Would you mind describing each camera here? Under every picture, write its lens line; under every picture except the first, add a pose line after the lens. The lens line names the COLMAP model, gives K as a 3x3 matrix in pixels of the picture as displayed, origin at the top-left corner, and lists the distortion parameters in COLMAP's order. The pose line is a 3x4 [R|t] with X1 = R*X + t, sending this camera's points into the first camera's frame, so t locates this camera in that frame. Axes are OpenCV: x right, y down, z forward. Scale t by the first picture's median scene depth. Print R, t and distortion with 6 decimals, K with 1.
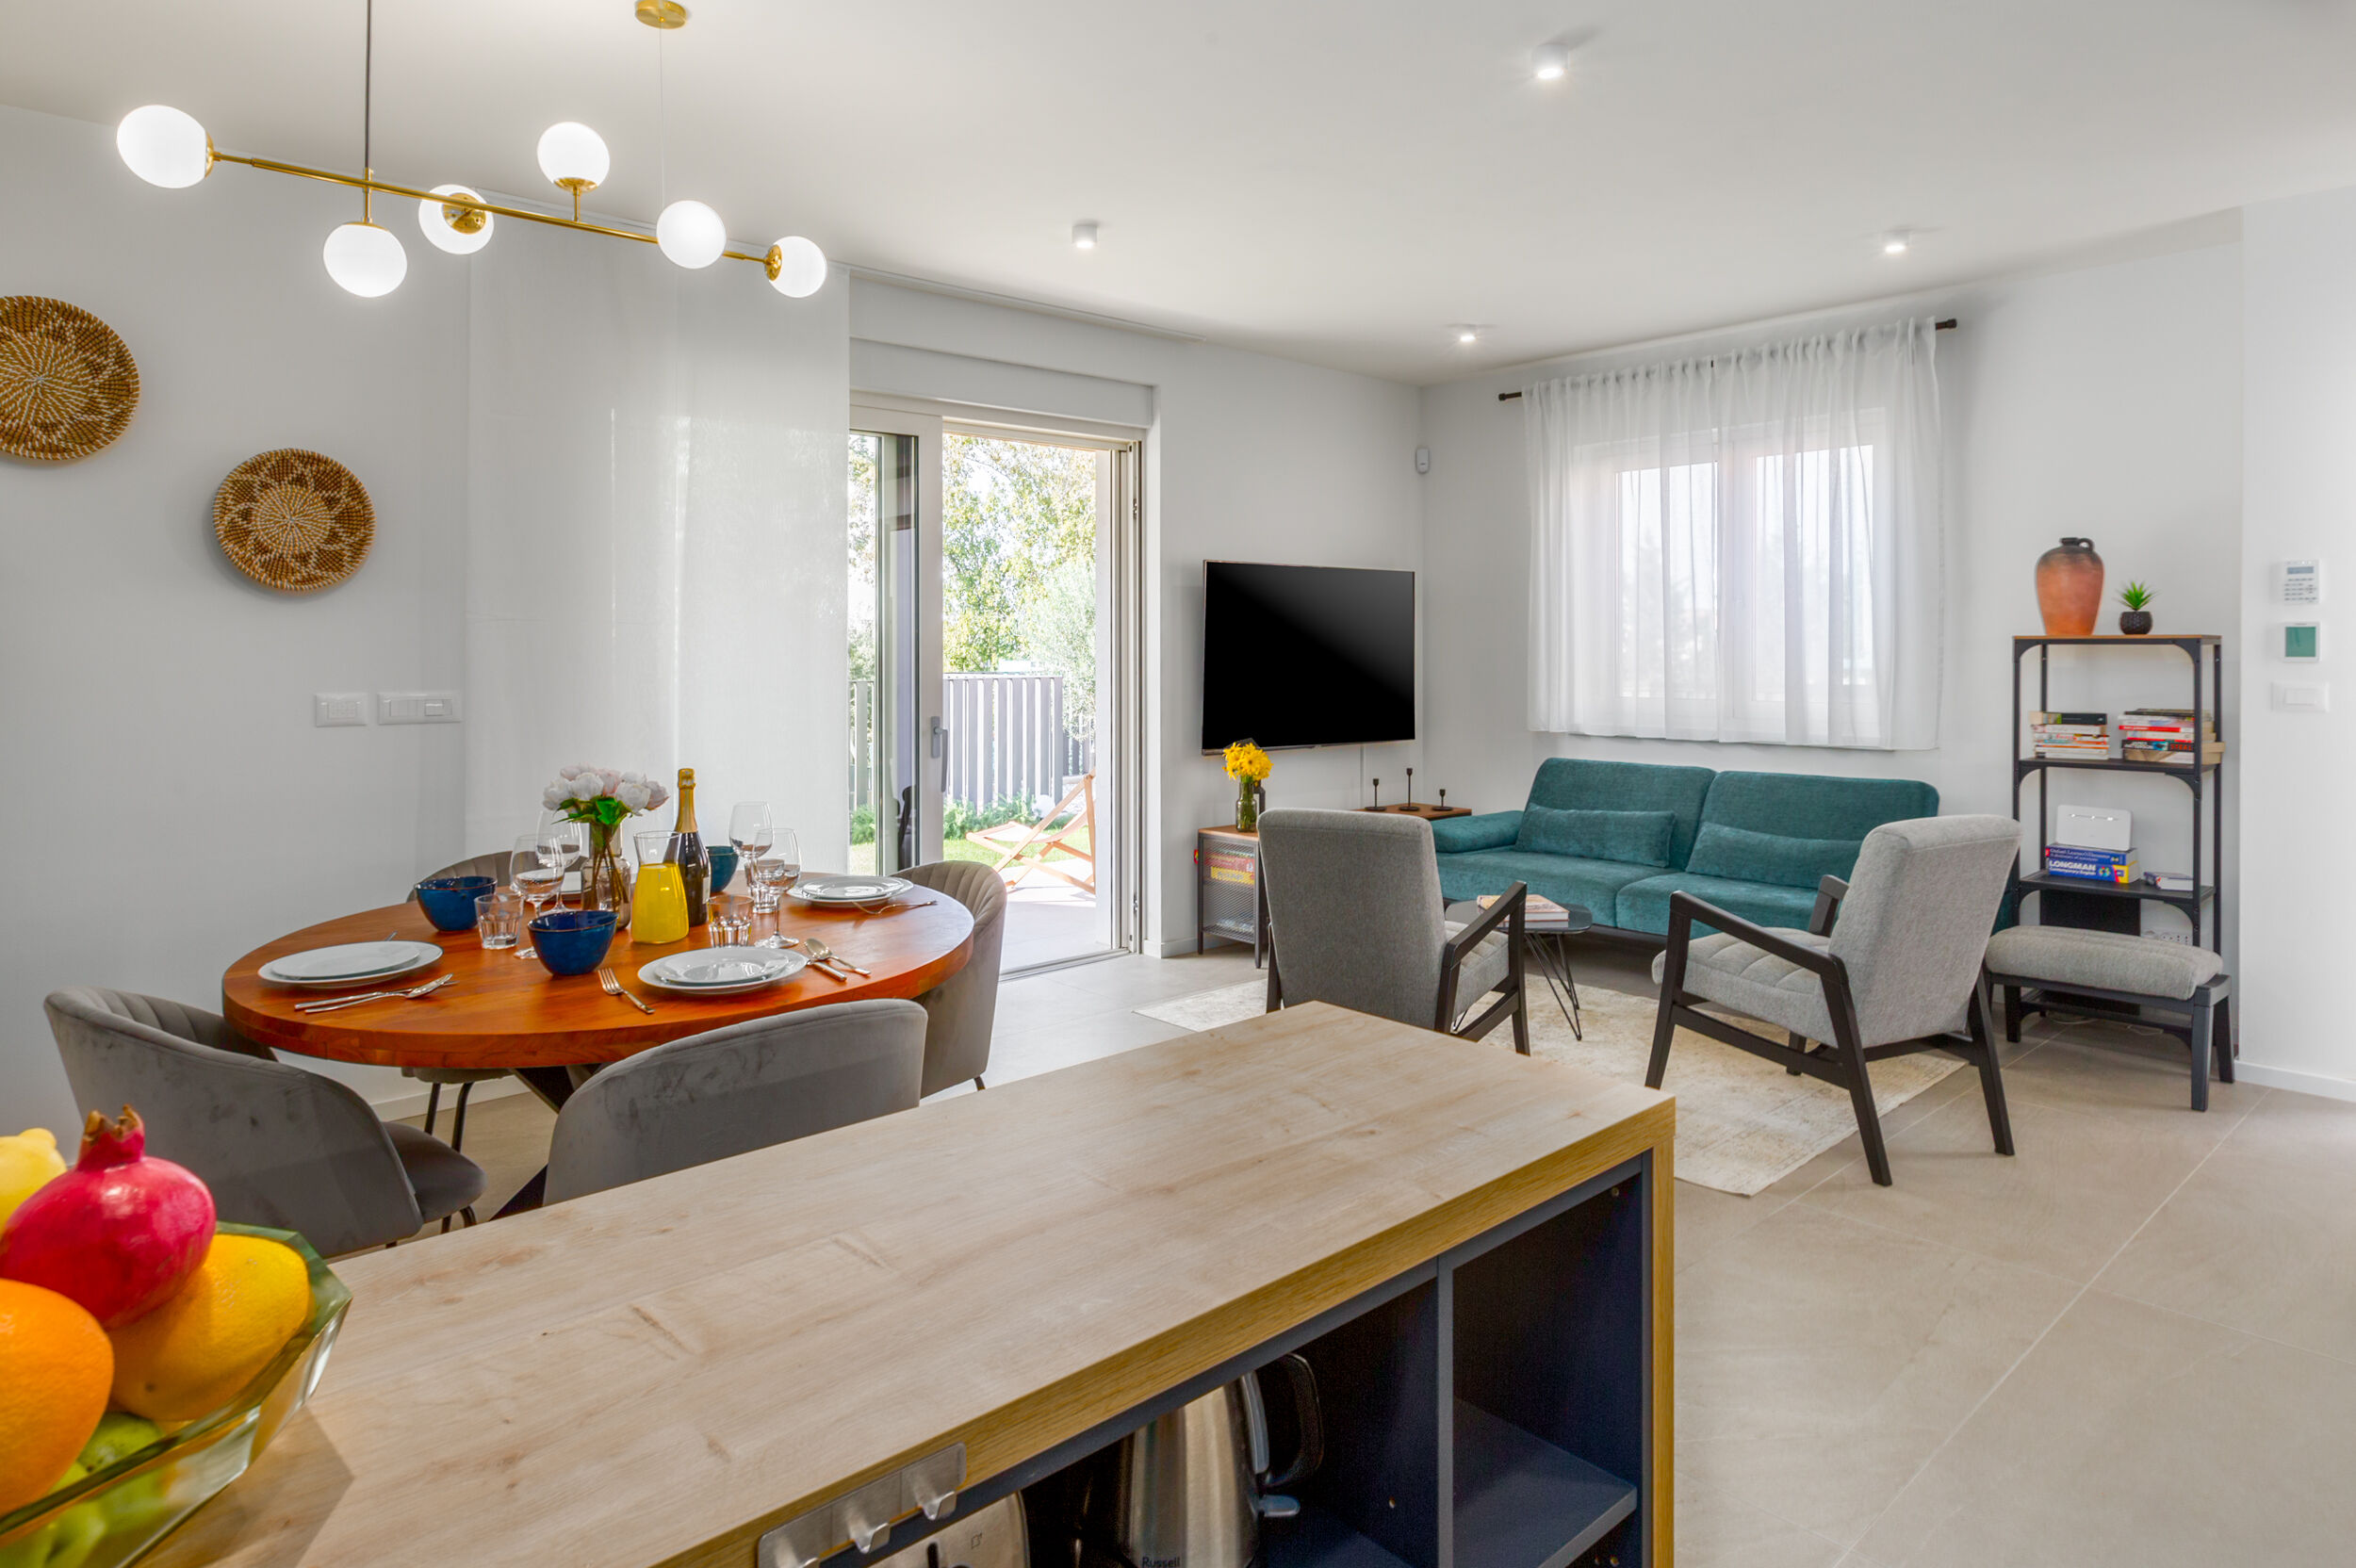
lens RADIAL K [[1389.8, 0, 1152.8], [0, 1389.8, 650.7], [0, 0, 1]] dist [0.003286, 0.001667]
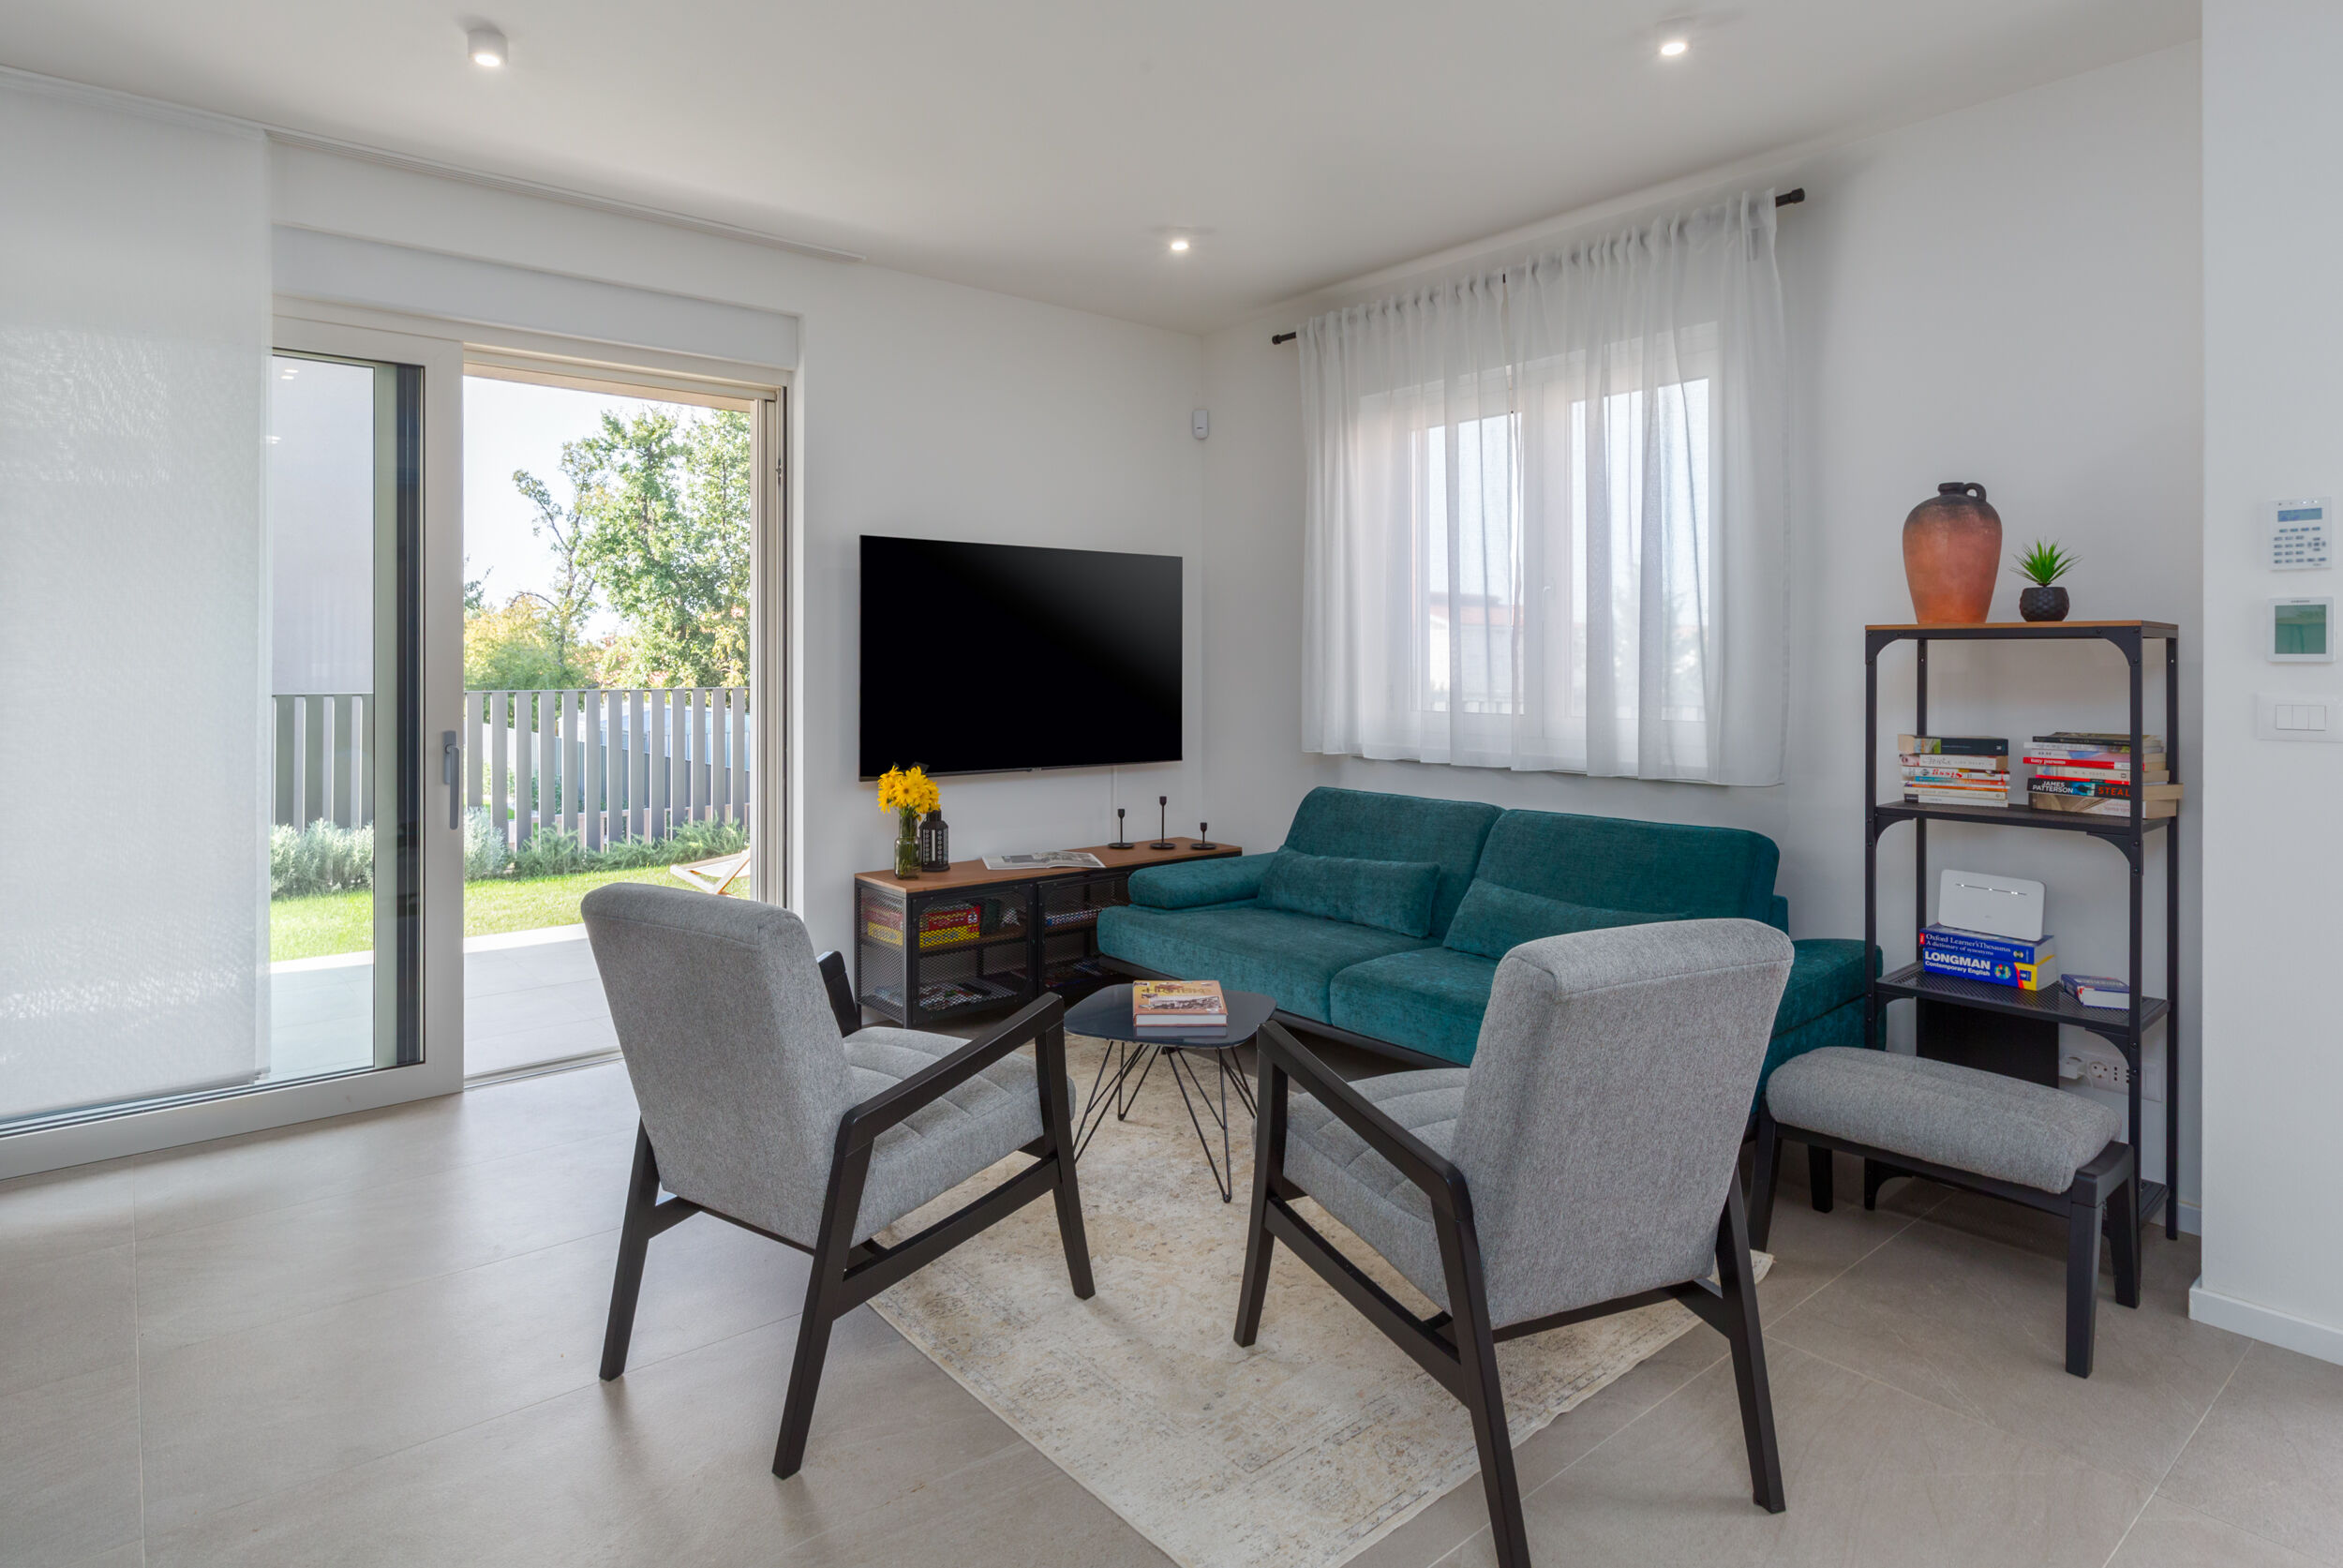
lens RADIAL K [[1283.0, 0, 1133.2], [0, 1283.0, 654.4], [0, 0, 1]] dist [-0.001075, 0.001048]
pose [[0.998665, 0.003934, -0.051510, 0.277970], [-0.004340, 0.999960, -0.007776, 0.009728], [0.051477, 0.007989, 0.998642, 0.335431]]
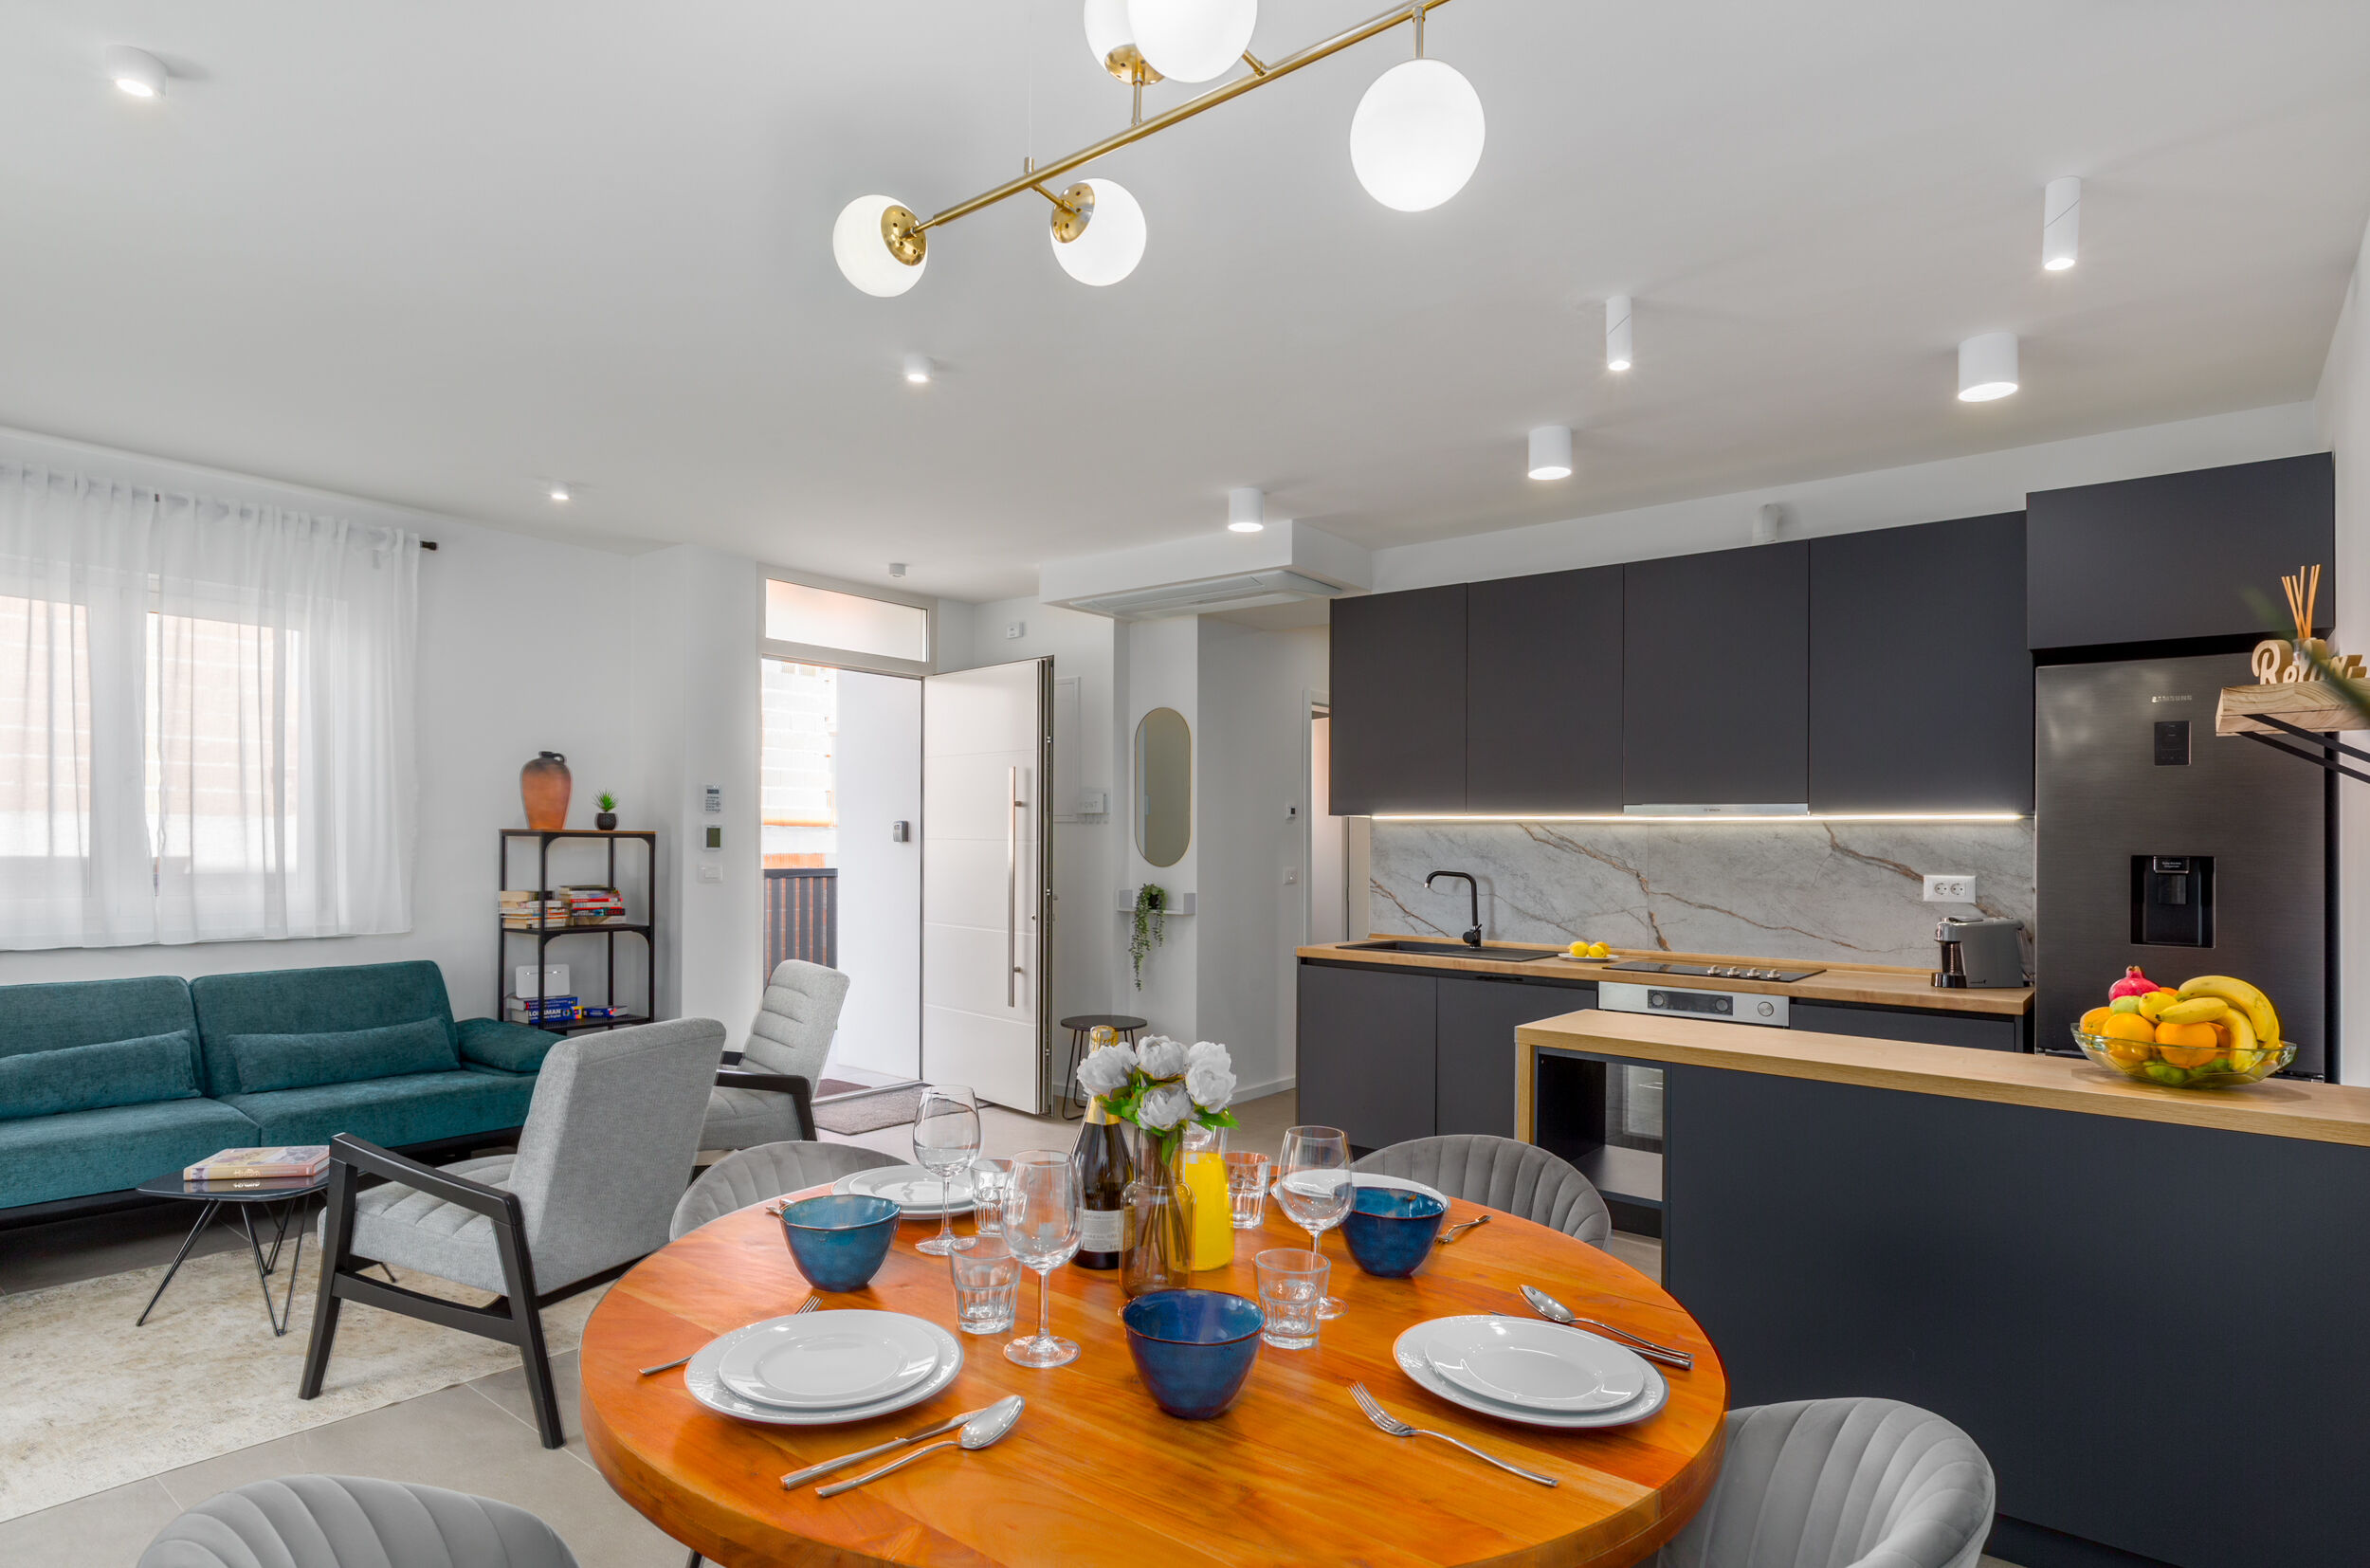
lens RADIAL K [[1256.1, 0, 1174.4], [0, 1256.1, 847.6], [0, 0, 1]] dist [0.002834, 0.000903]
pose [[-0.170029, -0.001069, 0.985439, -0.539134], [-0.009809, 0.999952, -0.000608, 0.000349], [-0.985390, -0.009769, -0.170031, 0.614832]]
